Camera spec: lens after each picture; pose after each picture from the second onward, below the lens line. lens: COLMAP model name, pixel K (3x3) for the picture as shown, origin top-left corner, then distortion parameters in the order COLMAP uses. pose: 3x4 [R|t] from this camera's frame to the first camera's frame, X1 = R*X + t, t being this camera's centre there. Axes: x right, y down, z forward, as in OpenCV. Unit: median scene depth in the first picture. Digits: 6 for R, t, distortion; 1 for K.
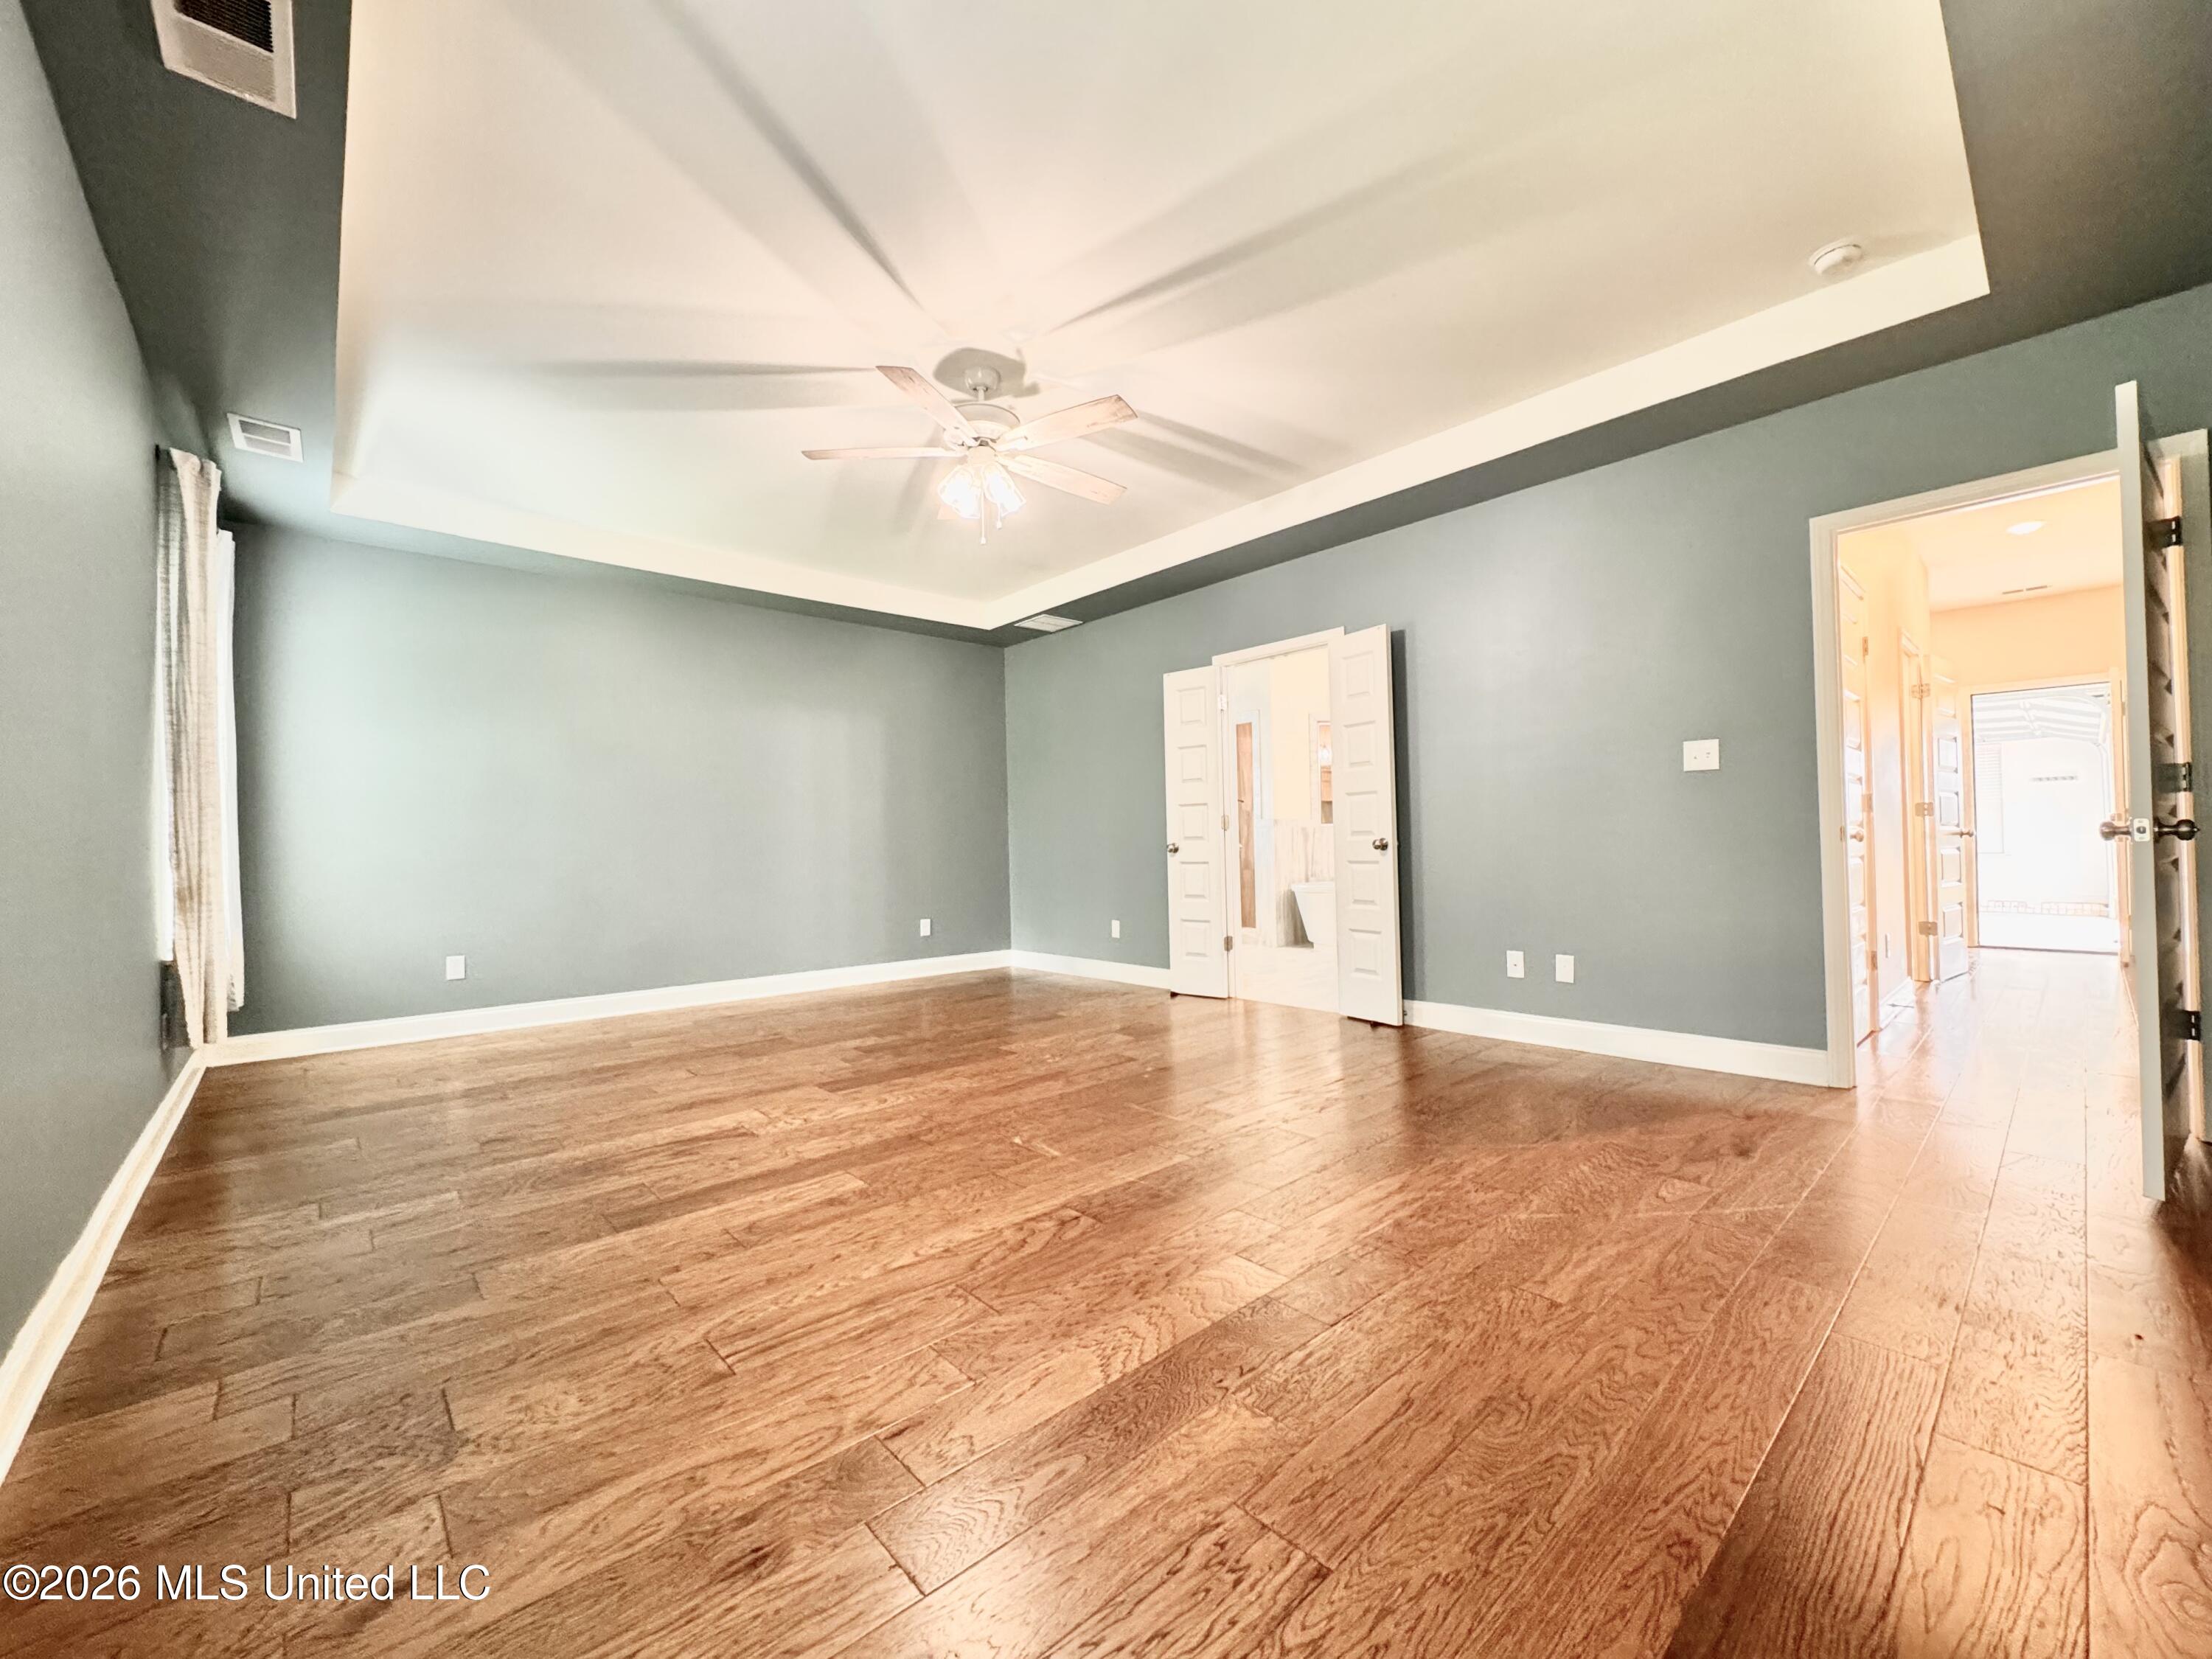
lens RADIAL K [[883.9, 0, 1110.0], [0, 883.9, 831.3], [0, 0, 1]] dist [-0.002753, -0.000223]
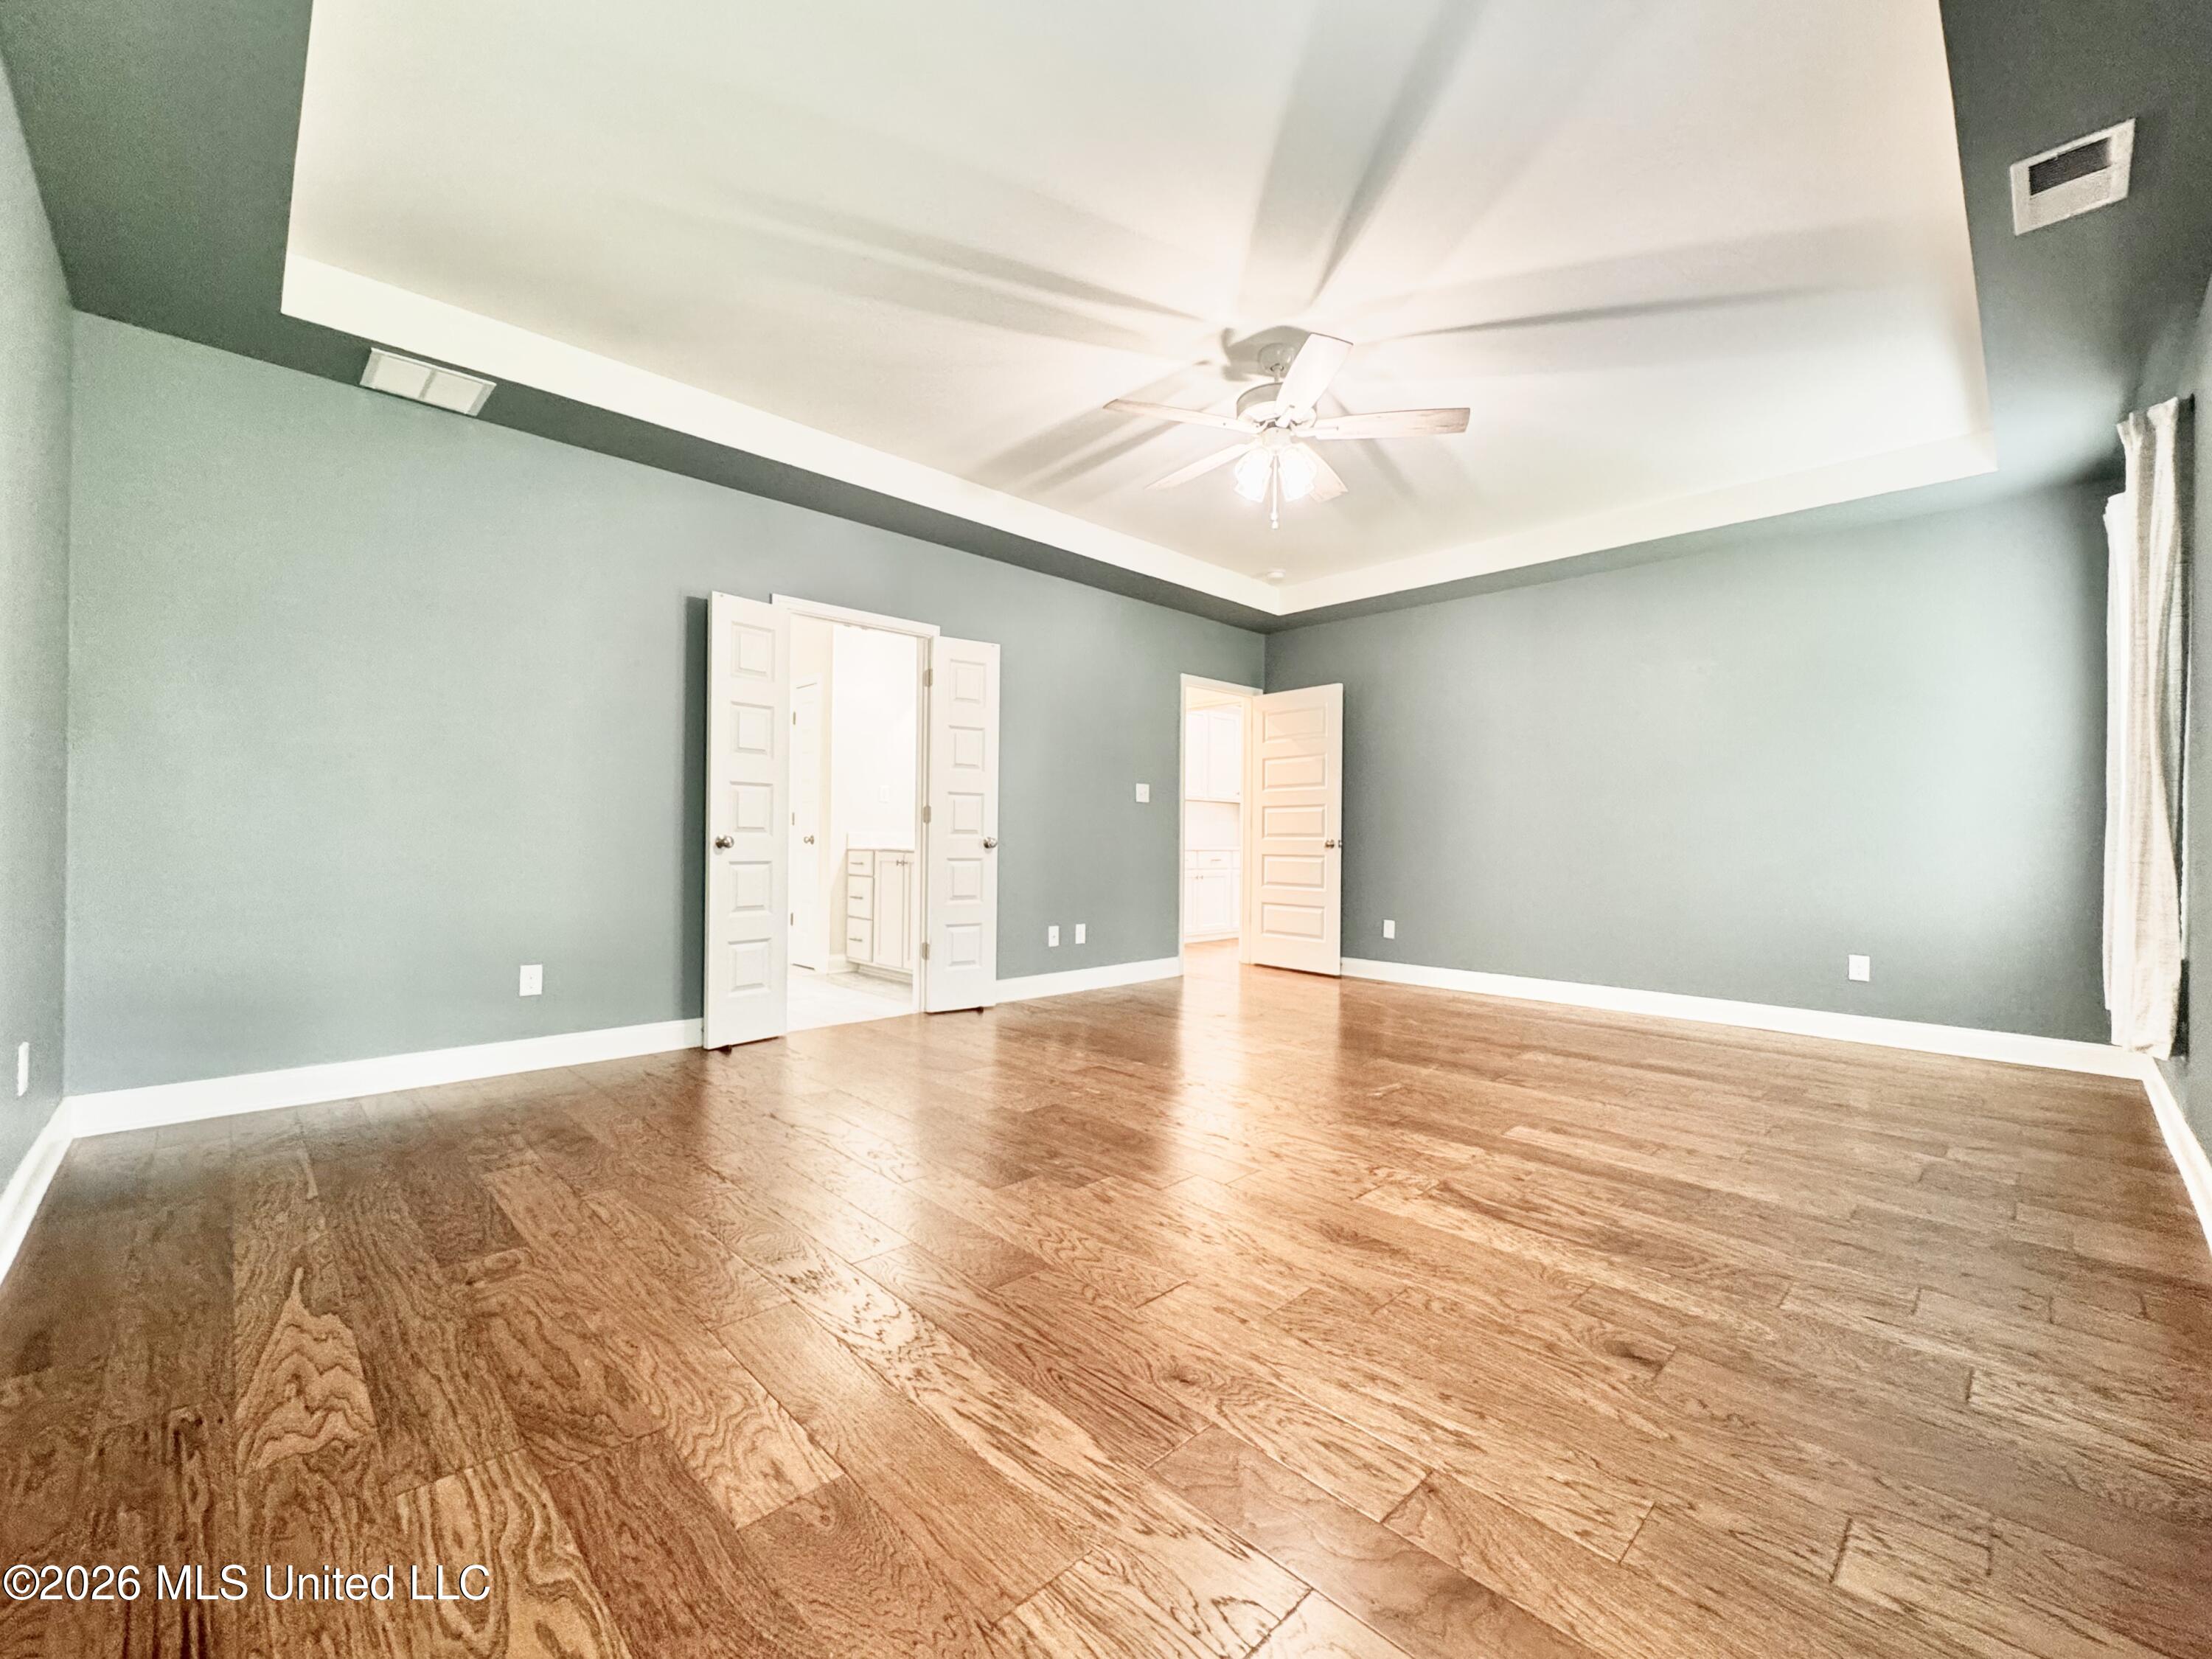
lens RADIAL K [[914.0, 0, 1110.0], [0, 914.0, 831.9], [0, 0, 1]] dist [-0.003214, -0.000348]
pose [[-0.038779, 0.027403, 0.998872, -1.423379], [-0.026513, 0.999244, -0.028443, 0.050141], [-0.998896, -0.027586, -0.038023, 1.529839]]
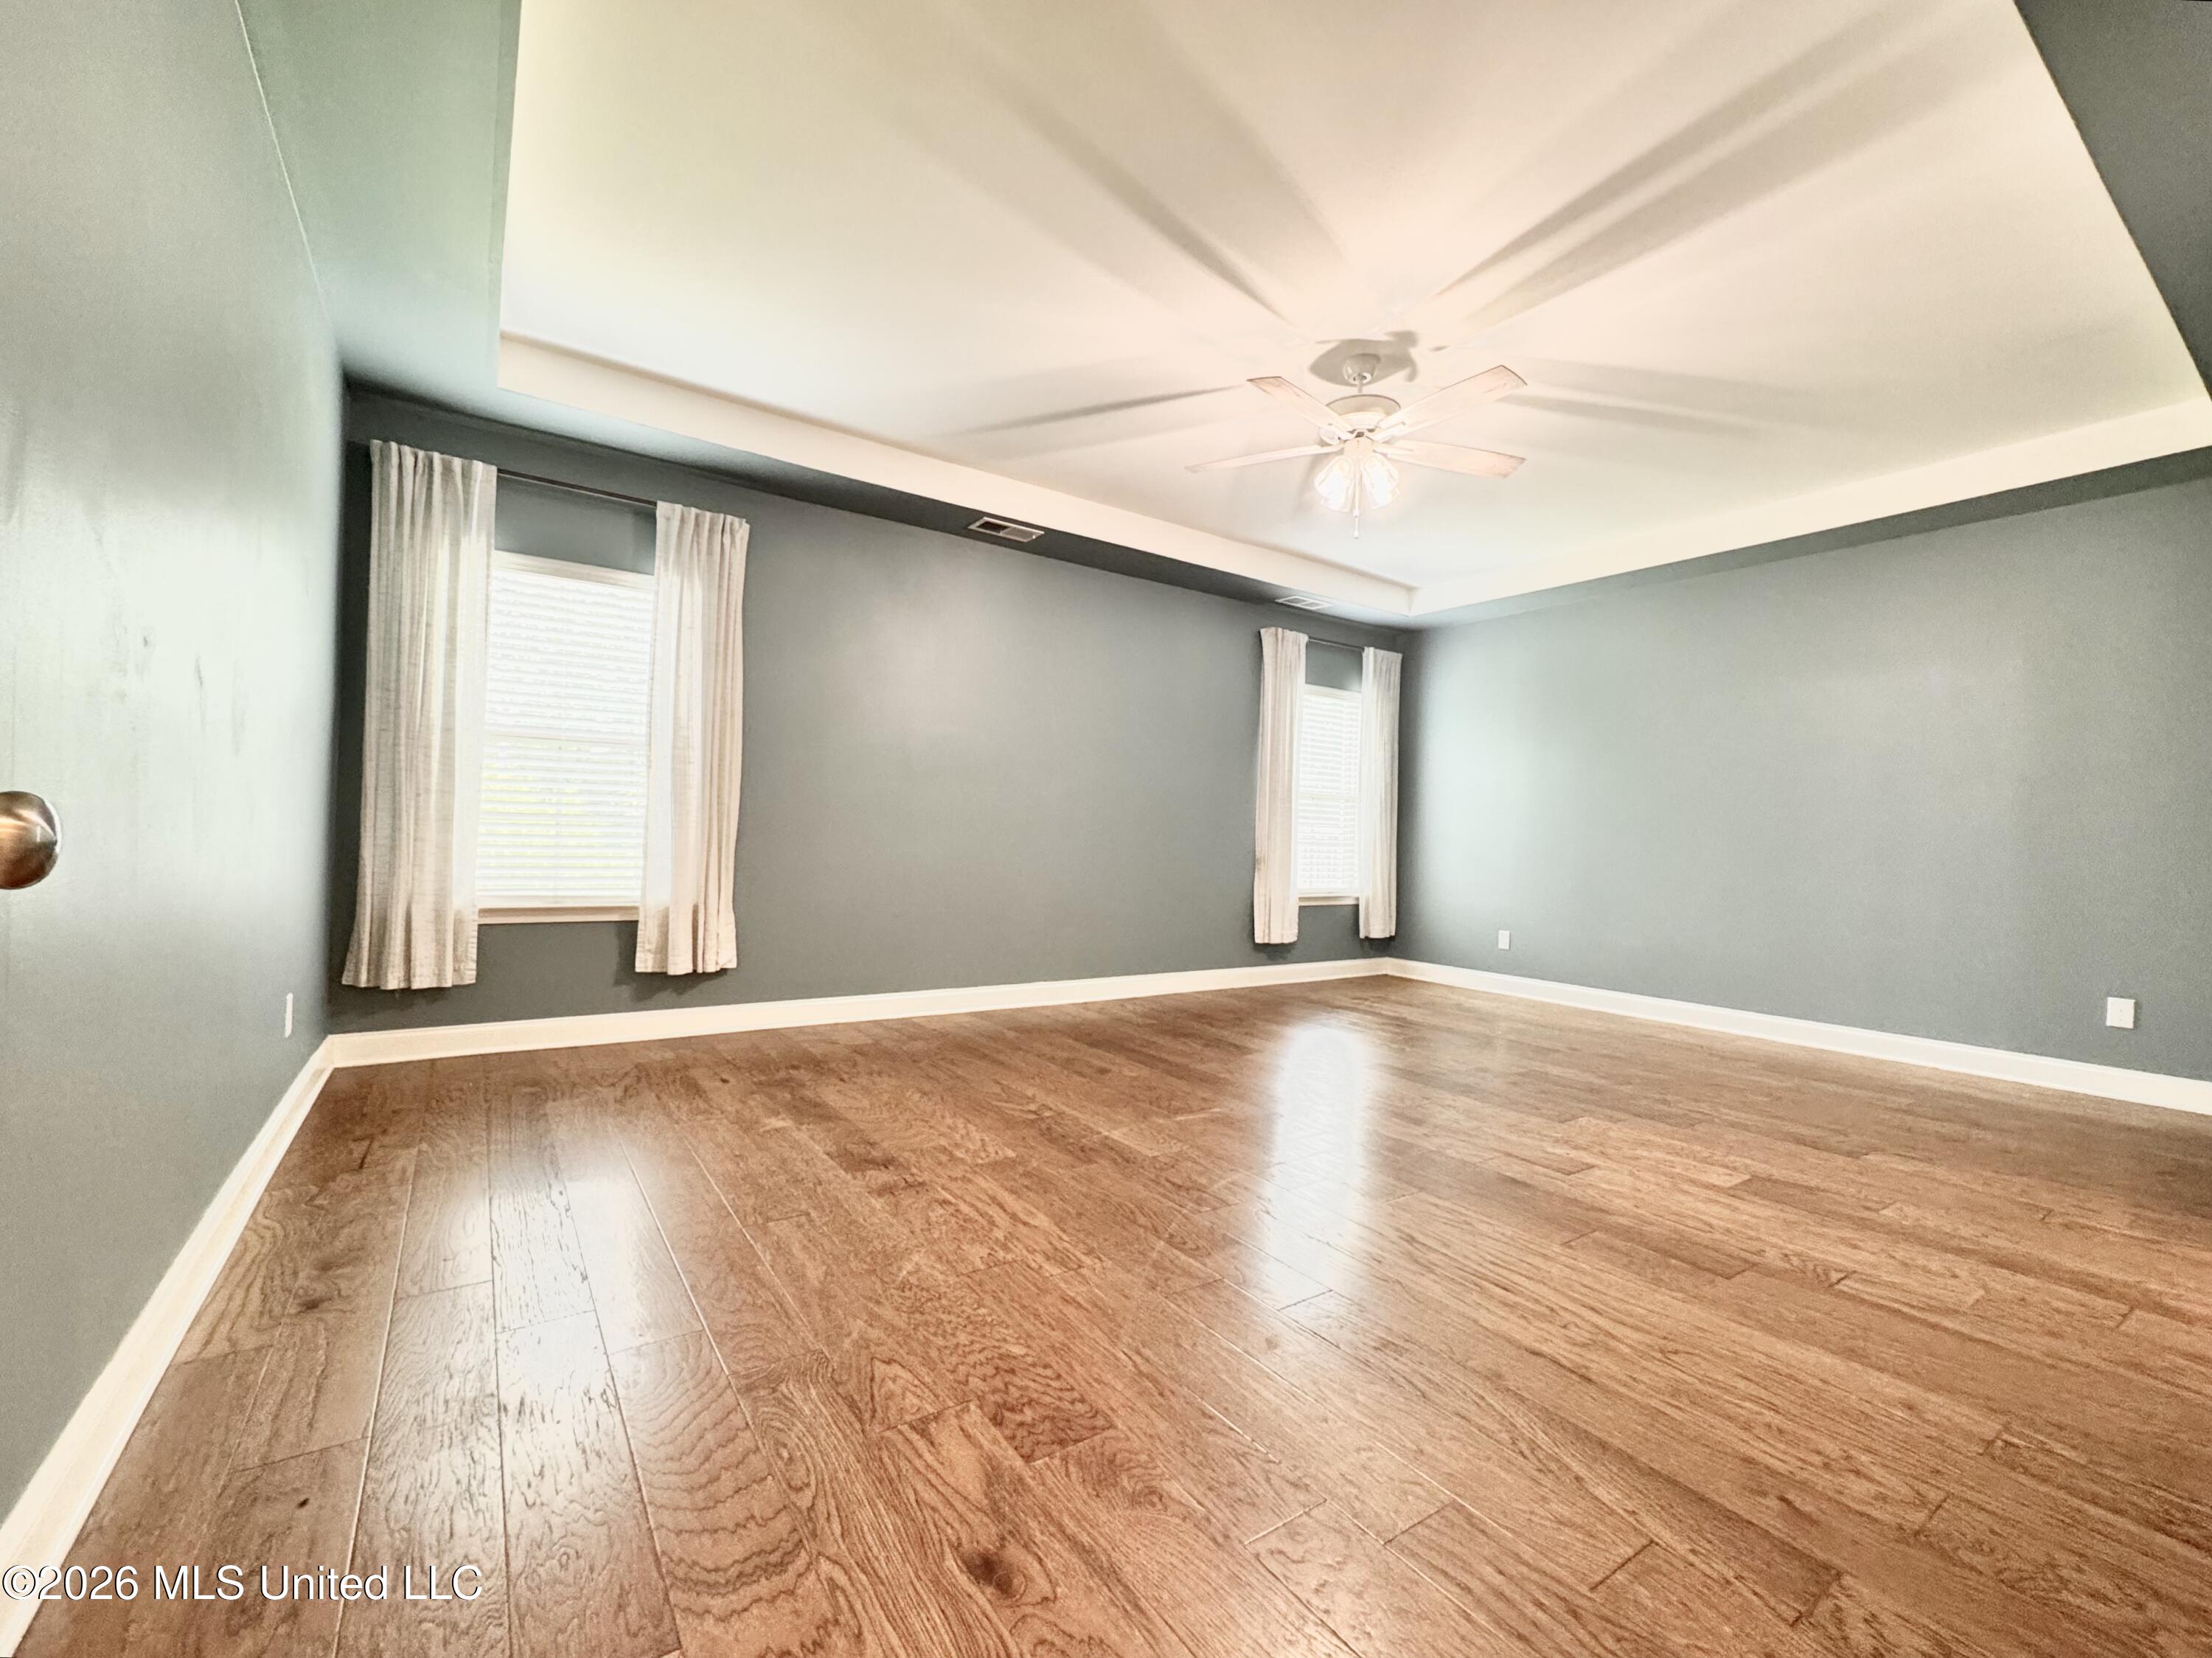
lens RADIAL K [[921.0, 0, 1108.9], [0, 921.0, 829.9], [0, 0, 1]] dist [-0.002799, -0.000347]
pose [[-0.129323, 0.006098, -0.991584, 1.146373], [-0.013131, 0.999883, 0.007861, -0.009748], [0.991516, 0.014037, -0.129227, 1.096041]]
